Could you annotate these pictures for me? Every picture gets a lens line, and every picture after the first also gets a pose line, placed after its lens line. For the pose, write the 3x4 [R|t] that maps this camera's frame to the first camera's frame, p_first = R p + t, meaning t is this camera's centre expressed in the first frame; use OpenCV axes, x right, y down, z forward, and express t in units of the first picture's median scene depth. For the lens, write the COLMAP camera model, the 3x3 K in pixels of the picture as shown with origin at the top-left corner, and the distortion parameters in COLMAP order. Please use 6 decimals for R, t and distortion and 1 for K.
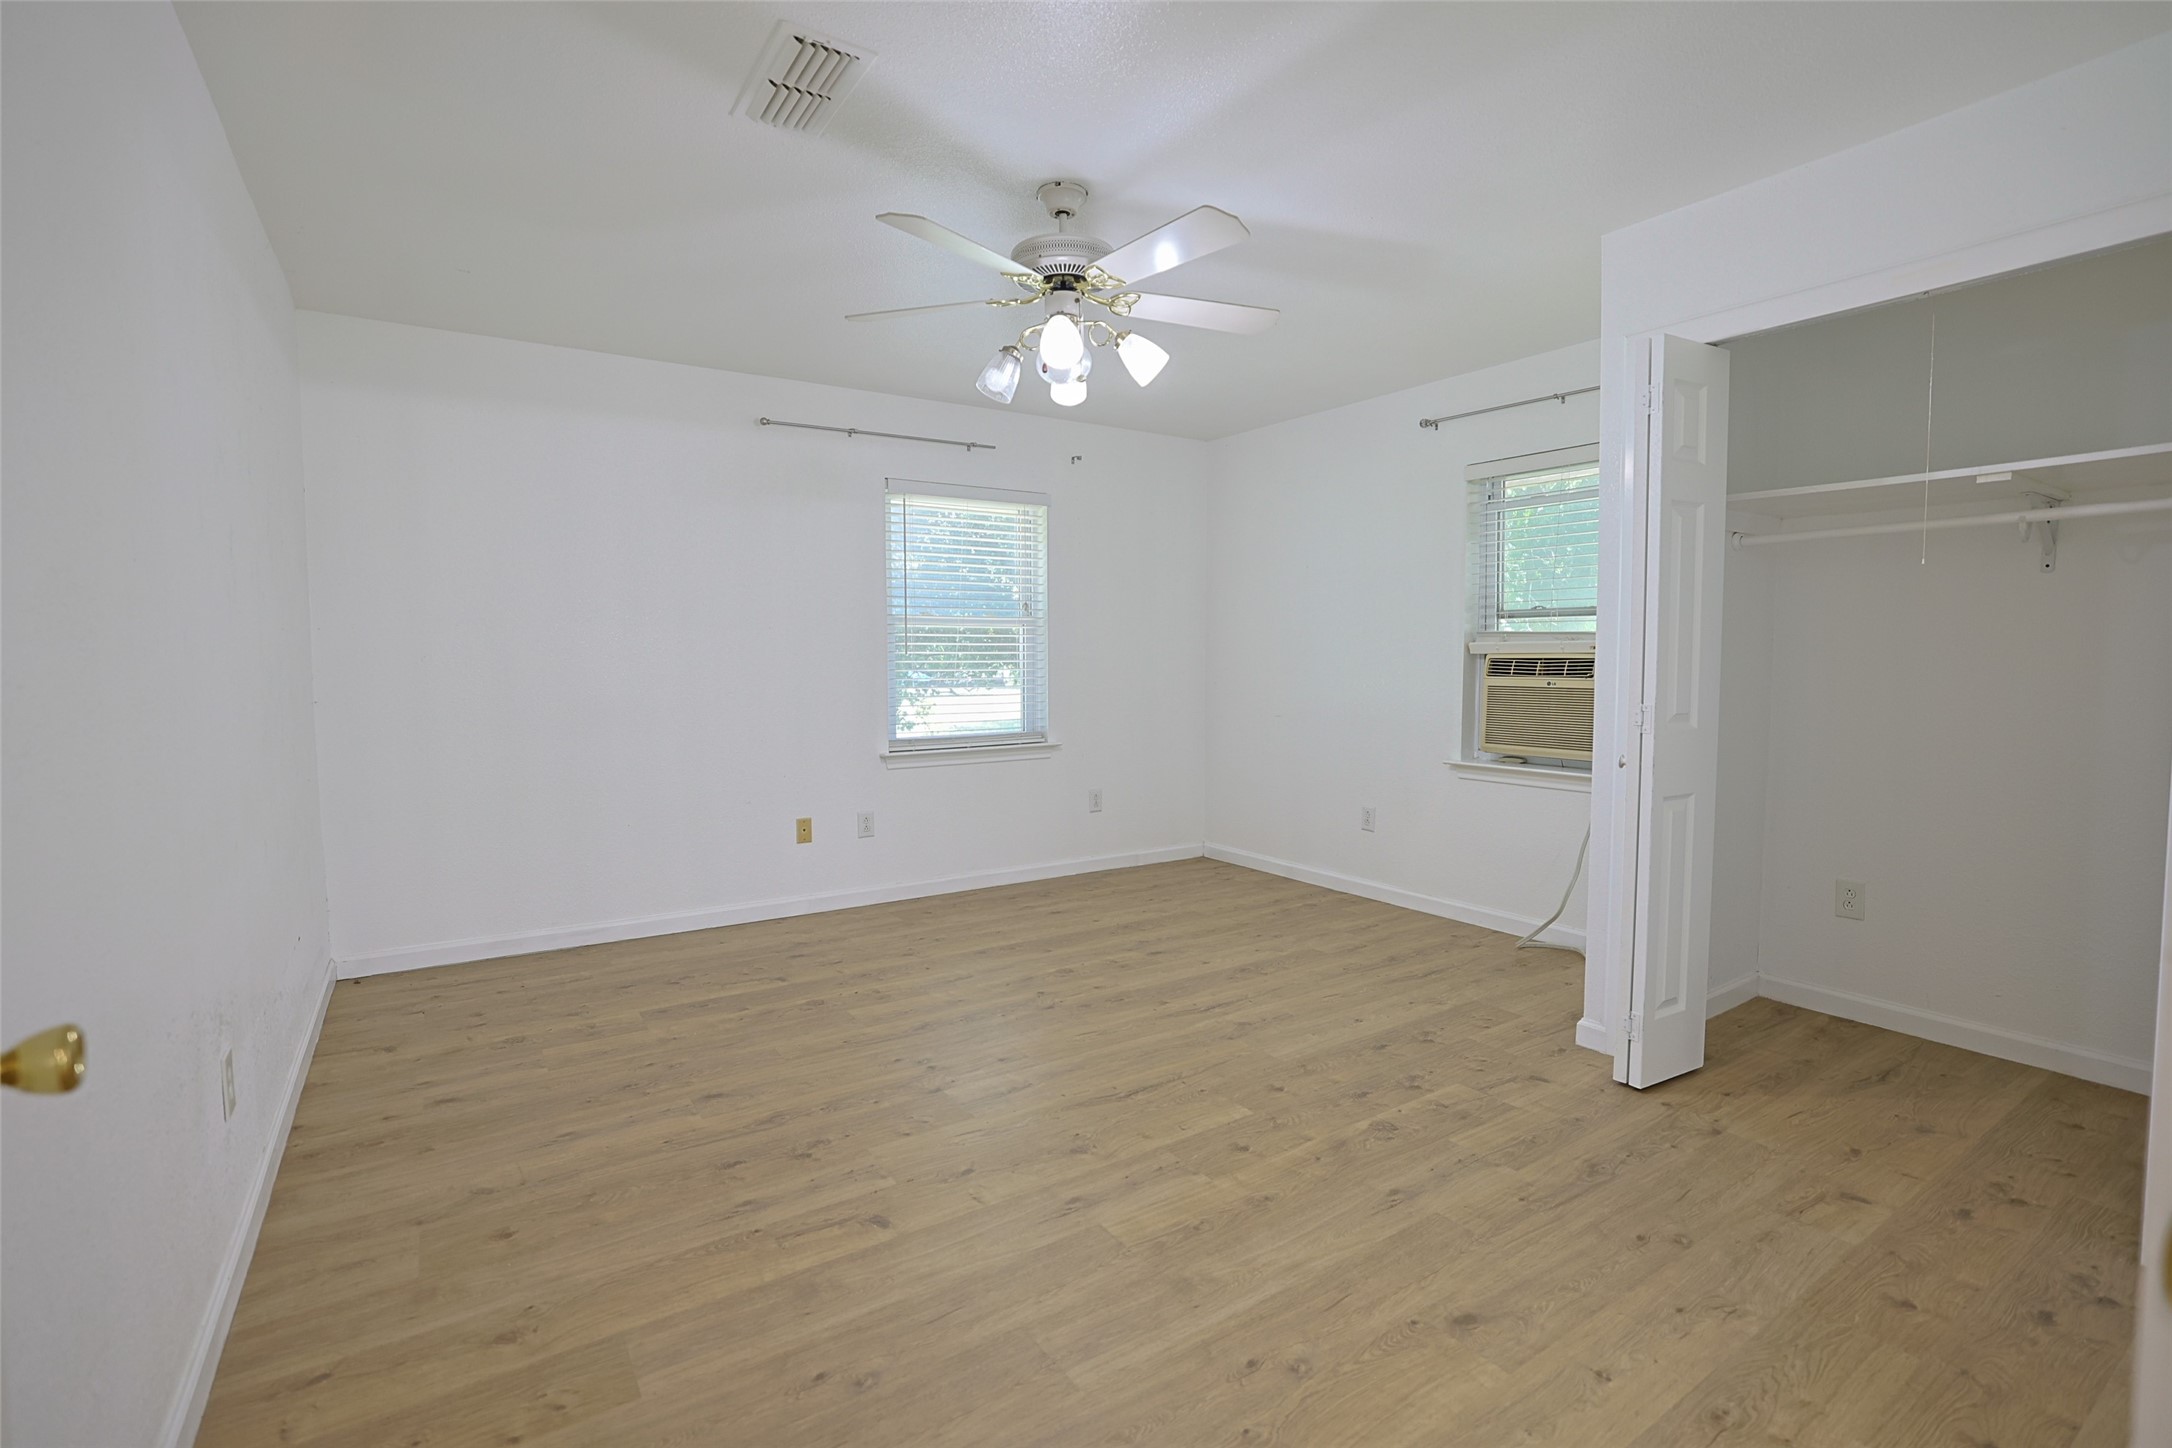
lens RADIAL K [[995.9, 0, 1100.2], [0, 995.9, 719.4], [0, 0, 1]] dist [-0.048389, 0.017470]
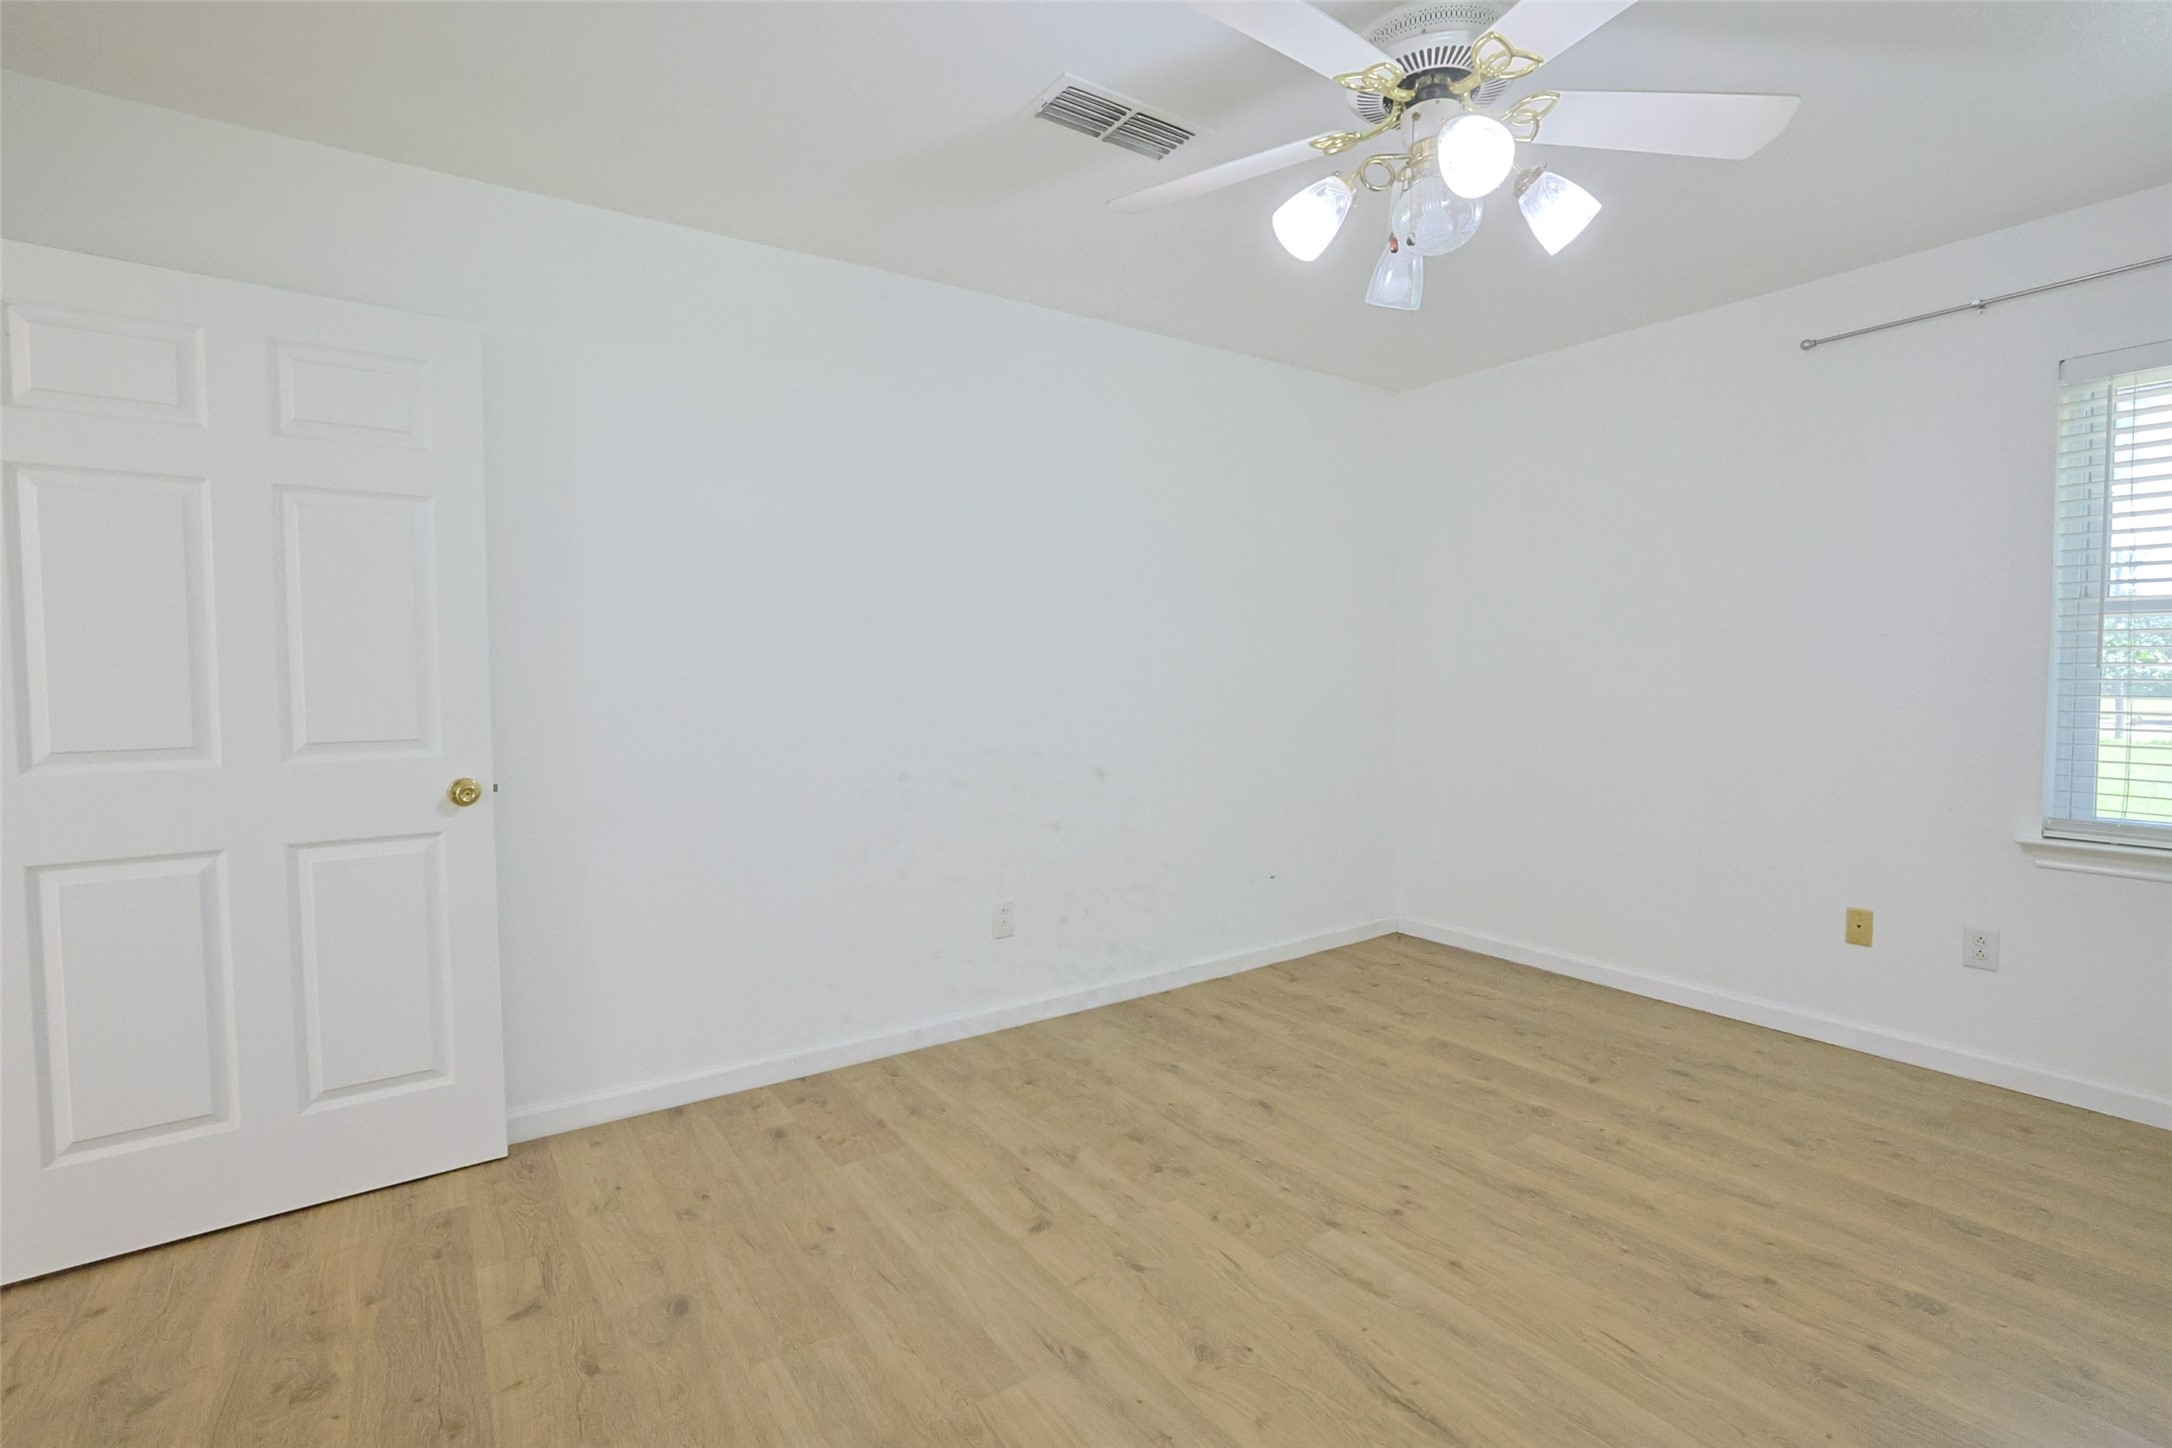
lens RADIAL K [[995.9, 0, 1100.2], [0, 995.9, 719.4], [0, 0, 1]] dist [-0.048389, 0.017470]
pose [[0.016046, 0.050972, -0.998571, 0.488470], [-0.060091, 0.996944, 0.049924, -0.044435], [0.998064, 0.059204, 0.019060, 0.638175]]
